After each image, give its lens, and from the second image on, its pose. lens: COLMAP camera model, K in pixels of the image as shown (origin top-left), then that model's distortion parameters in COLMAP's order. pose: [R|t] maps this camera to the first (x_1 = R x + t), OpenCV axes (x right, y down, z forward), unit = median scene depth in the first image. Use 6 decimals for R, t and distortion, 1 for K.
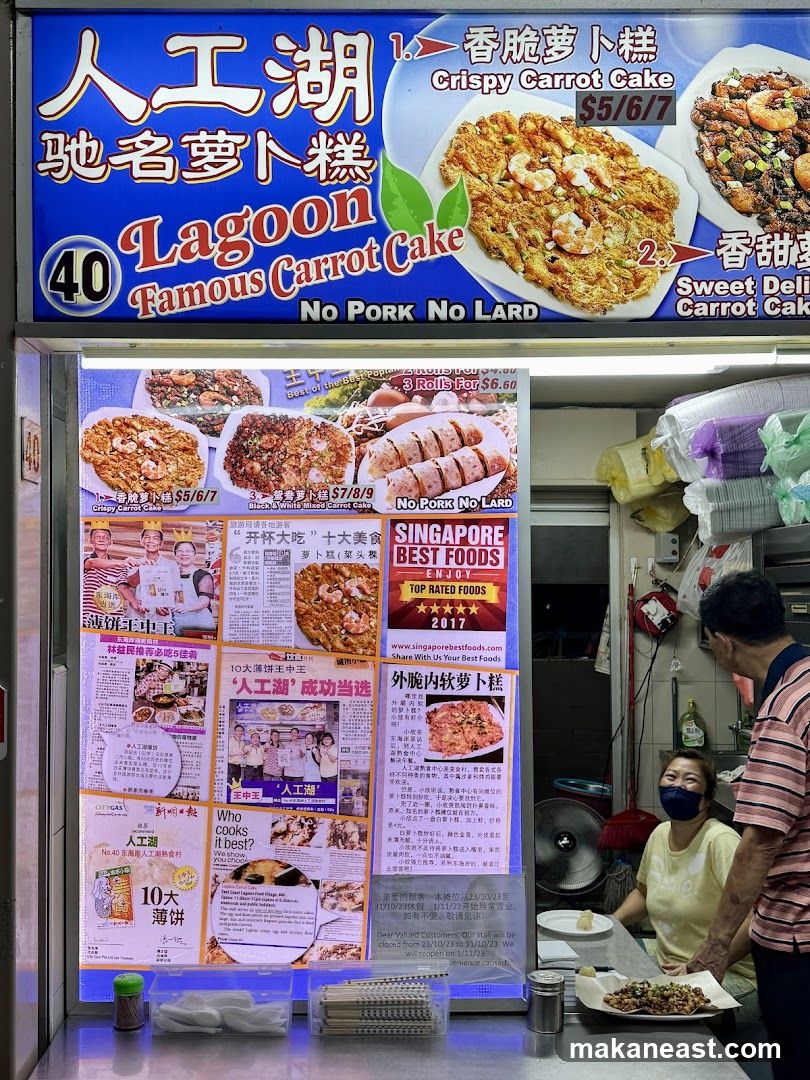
lens RADIAL K [[1160.7, 0, 352.8], [0, 1160.7, 543.2], [0, 0, 1]] dist [0.093587, 0.000000]
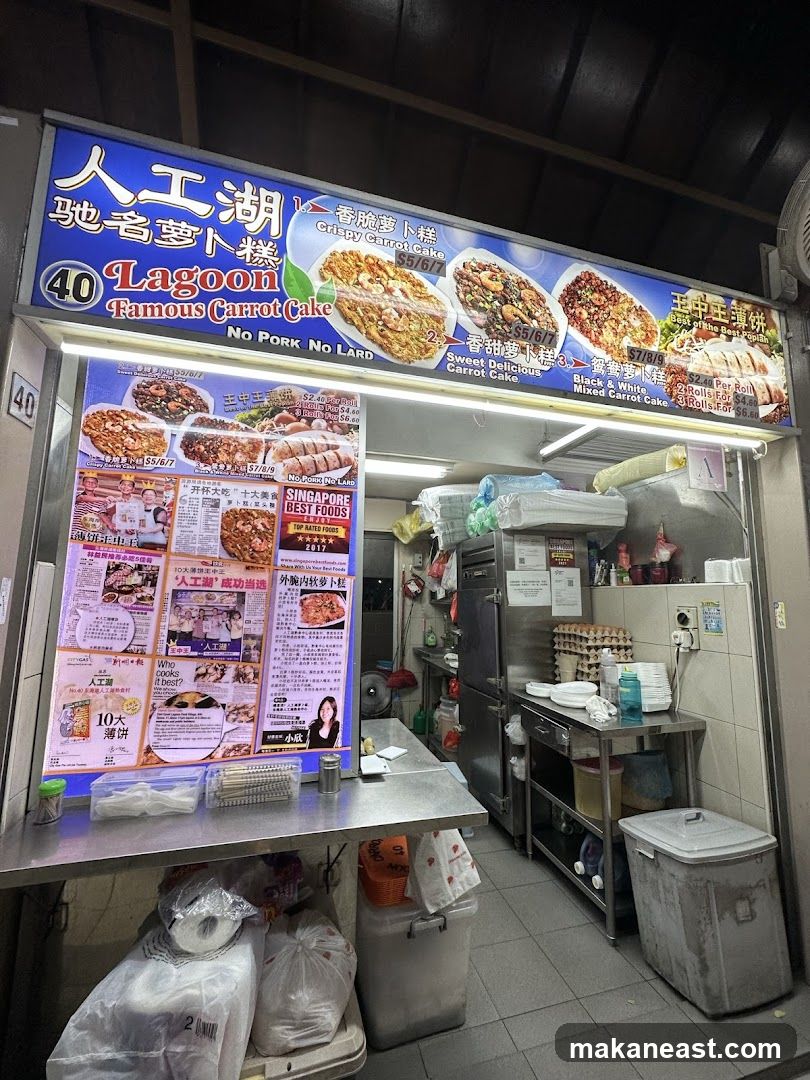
lens RADIAL K [[443.4, 0, 409.9], [0, 443.4, 532.3], [0, 0, 1]] dist [-0.007002, 0.000712]
pose [[0.965100, 0.049532, 0.257154, 0.053838], [-0.018448, 0.992370, -0.121911, 0.142521], [-0.261230, 0.112912, 0.958650, 0.376688]]
